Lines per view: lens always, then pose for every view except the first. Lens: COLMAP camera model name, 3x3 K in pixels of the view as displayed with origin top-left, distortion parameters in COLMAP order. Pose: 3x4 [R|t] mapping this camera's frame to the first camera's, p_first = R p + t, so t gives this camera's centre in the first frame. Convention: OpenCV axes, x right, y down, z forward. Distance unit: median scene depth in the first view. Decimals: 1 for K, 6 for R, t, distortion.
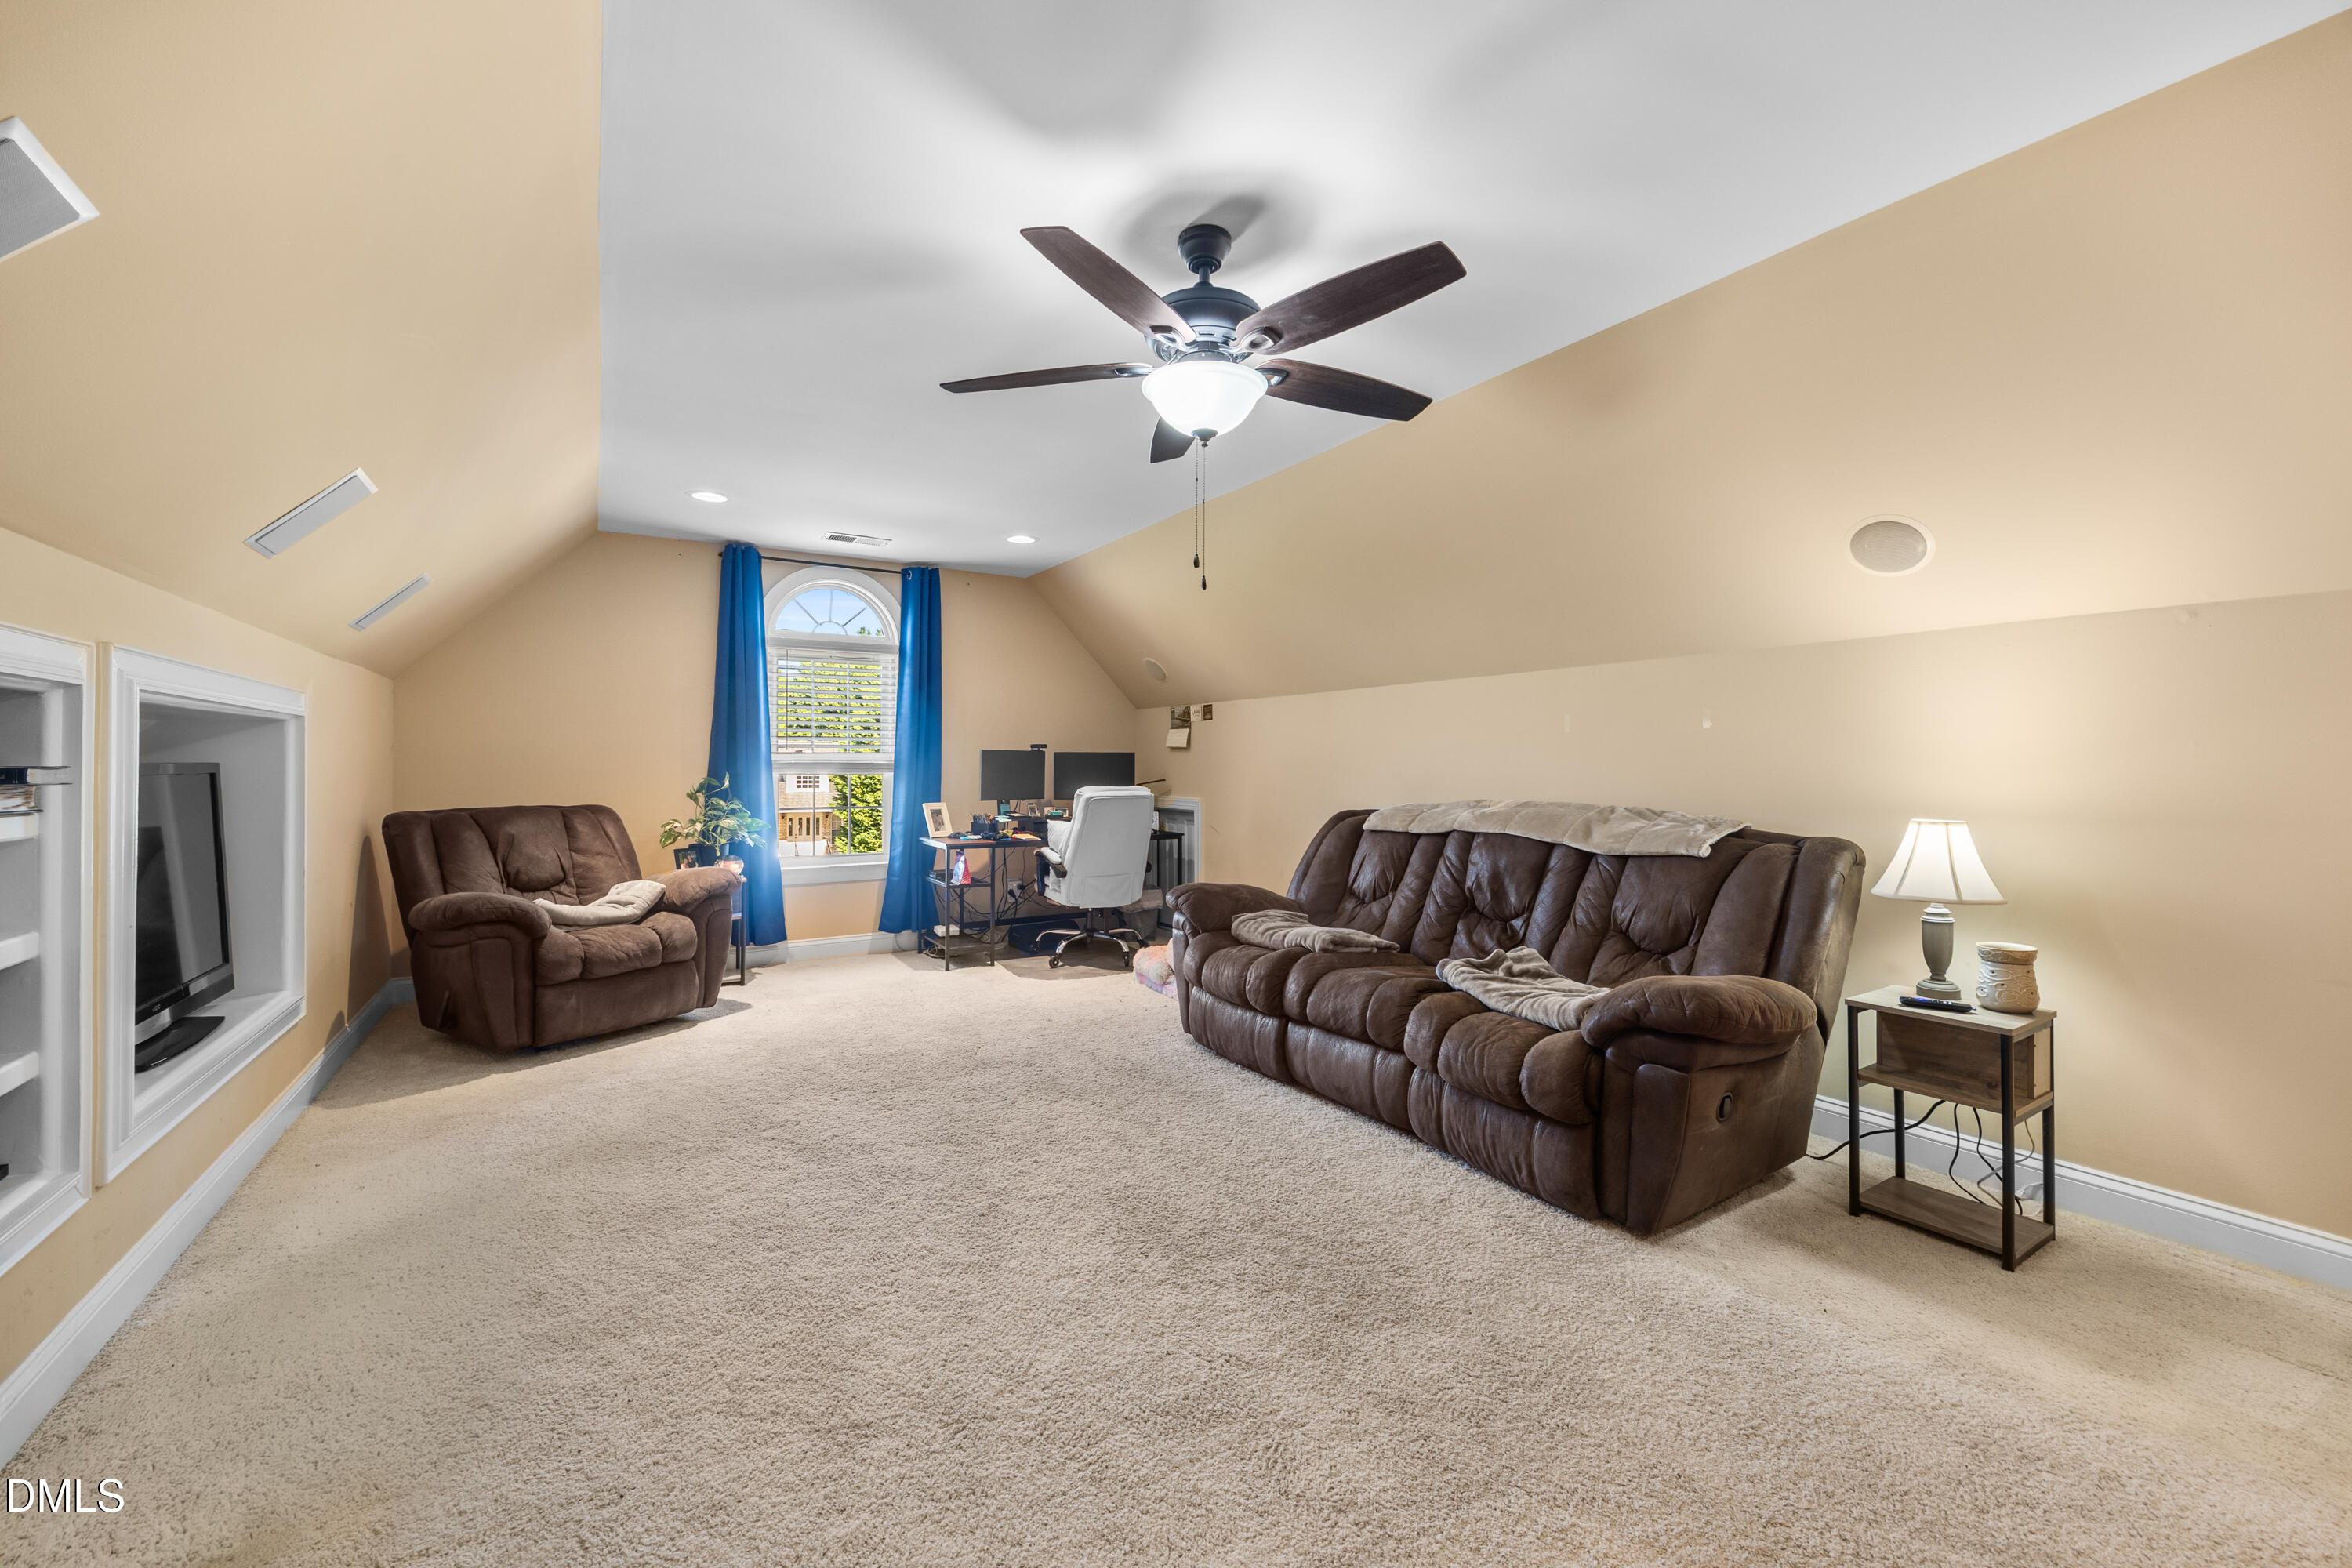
lens RADIAL K [[939.0, 0, 1178.5], [0, 939.0, 773.1], [0, 0, 1]] dist [-0.001586, -0.000036]
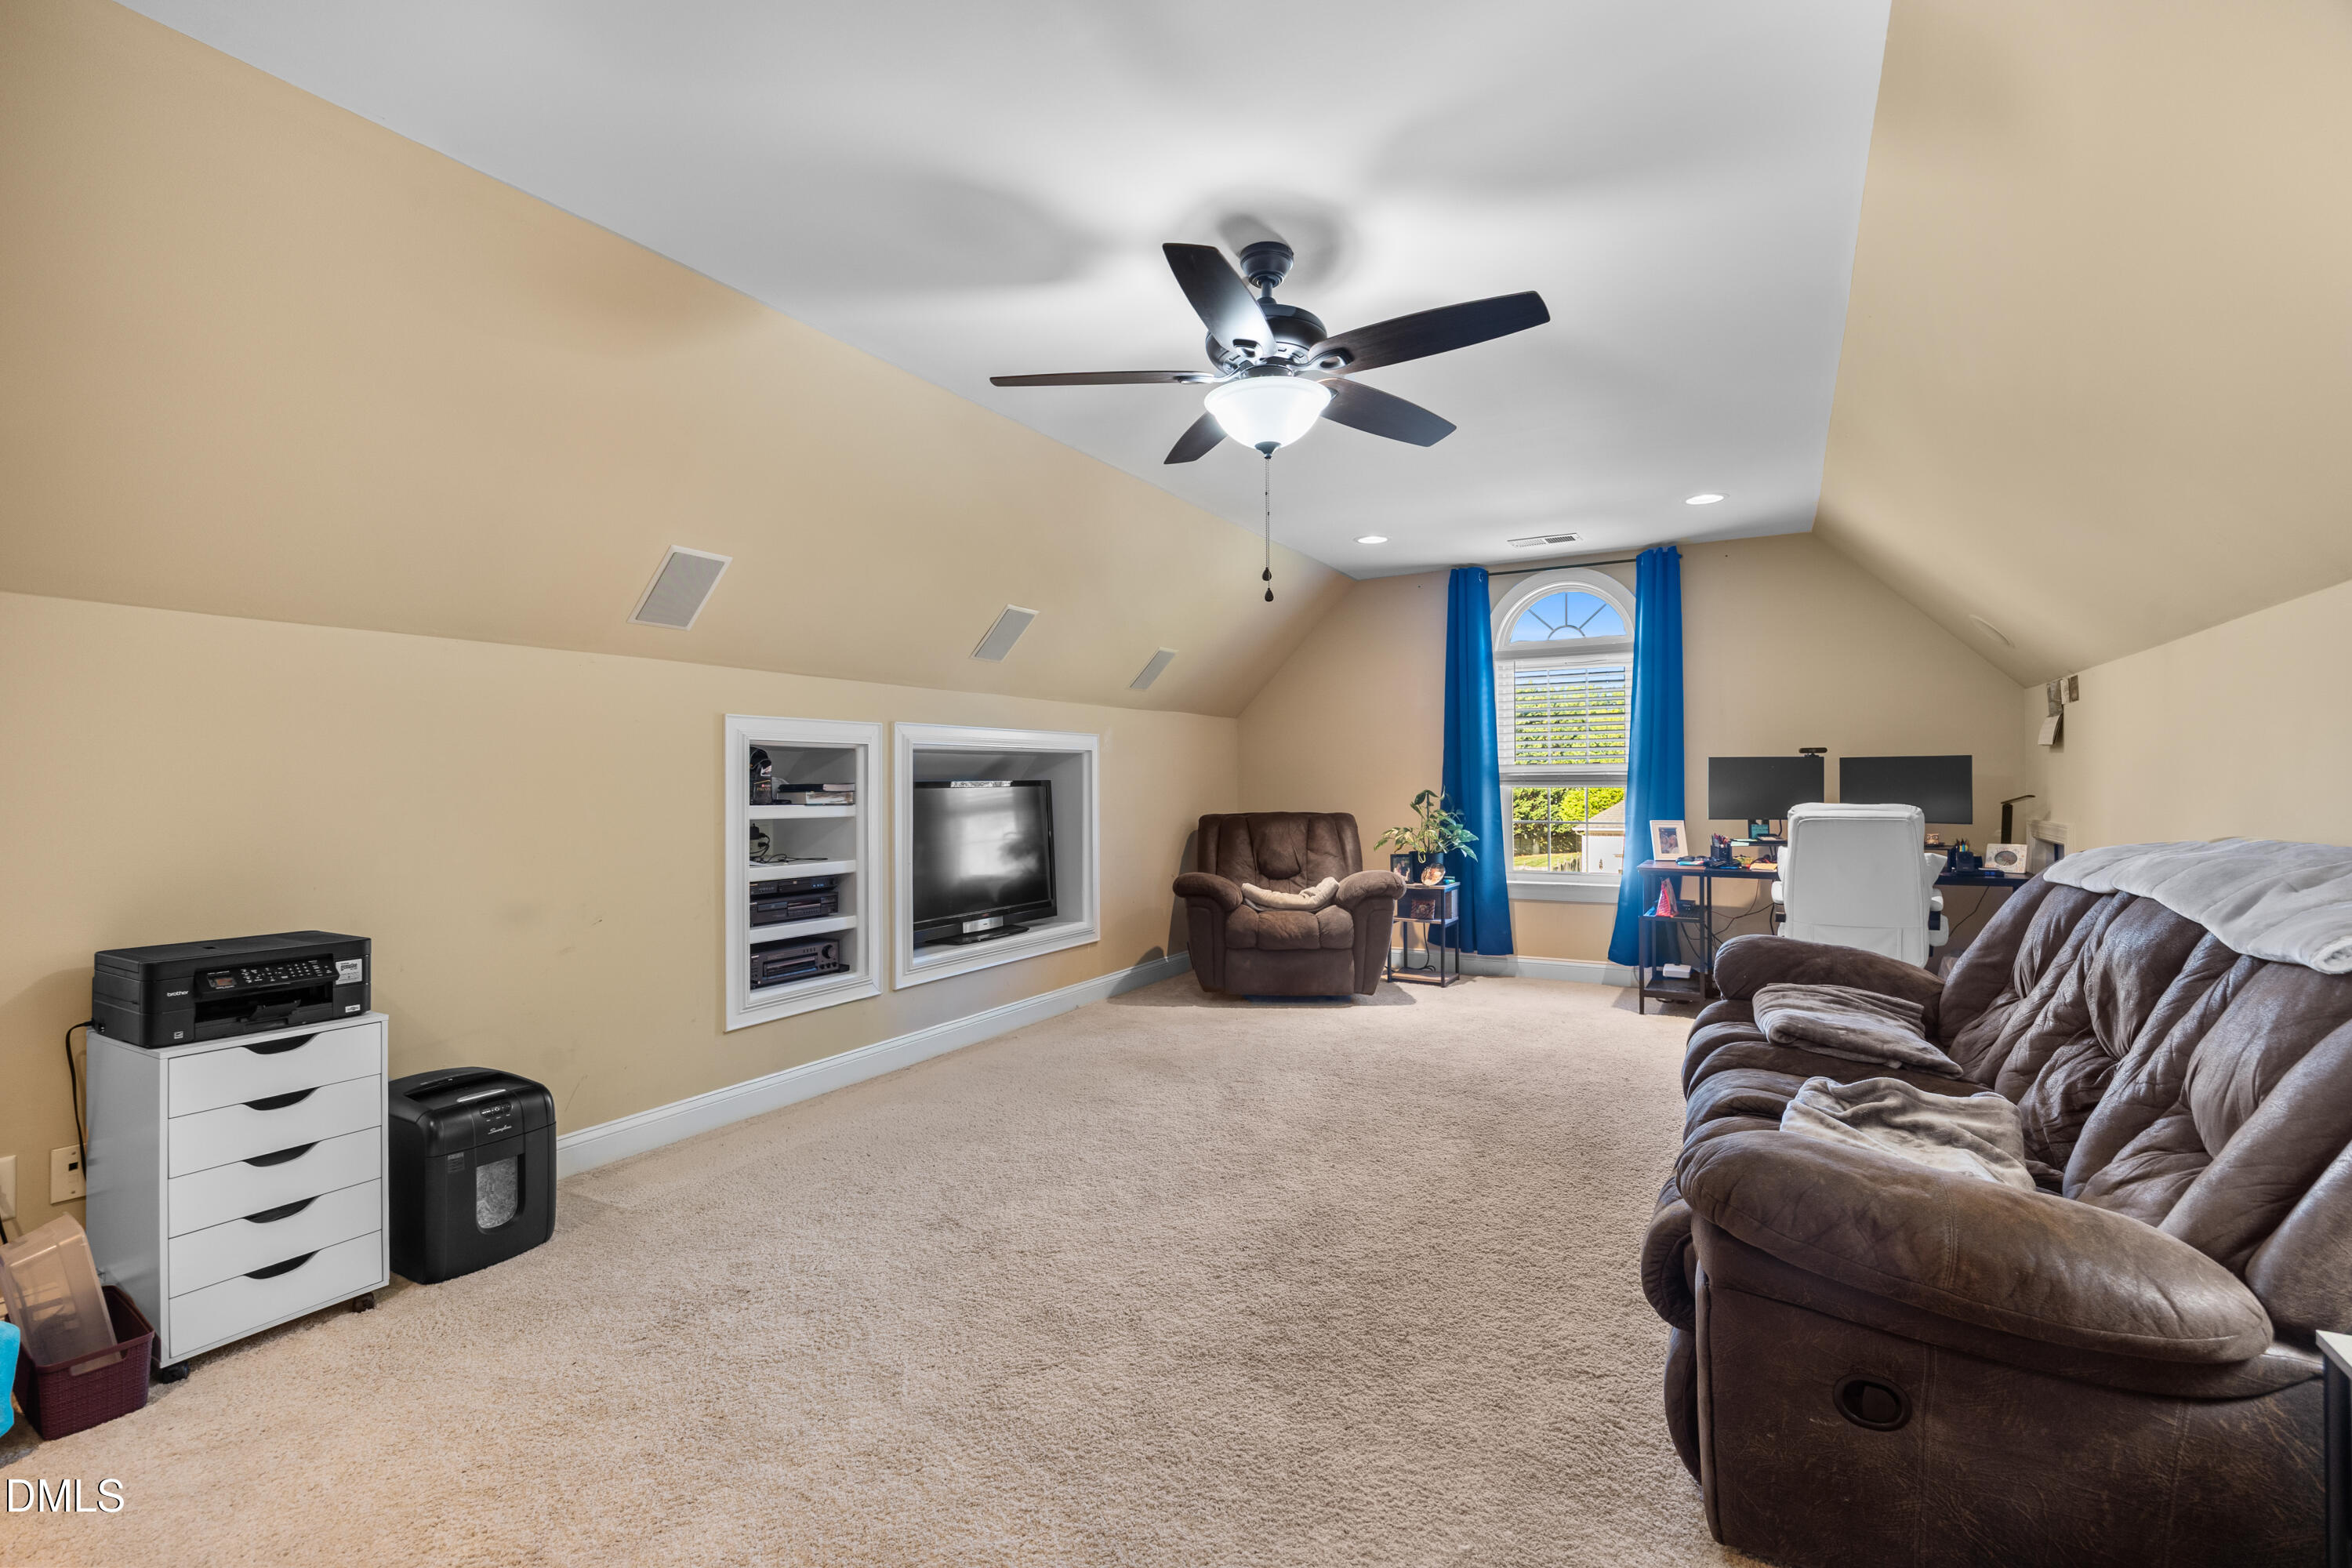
lens RADIAL K [[1057.3, 0, 1177.0], [0, 1057.3, 779.3], [0, 0, 1]] dist [-0.017072, -0.000031]
pose [[0.475598, -0.005907, -0.879643, 0.520193], [0.000588, 0.999979, -0.006398, -0.000332], [0.879663, 0.002525, 0.475592, 0.203149]]
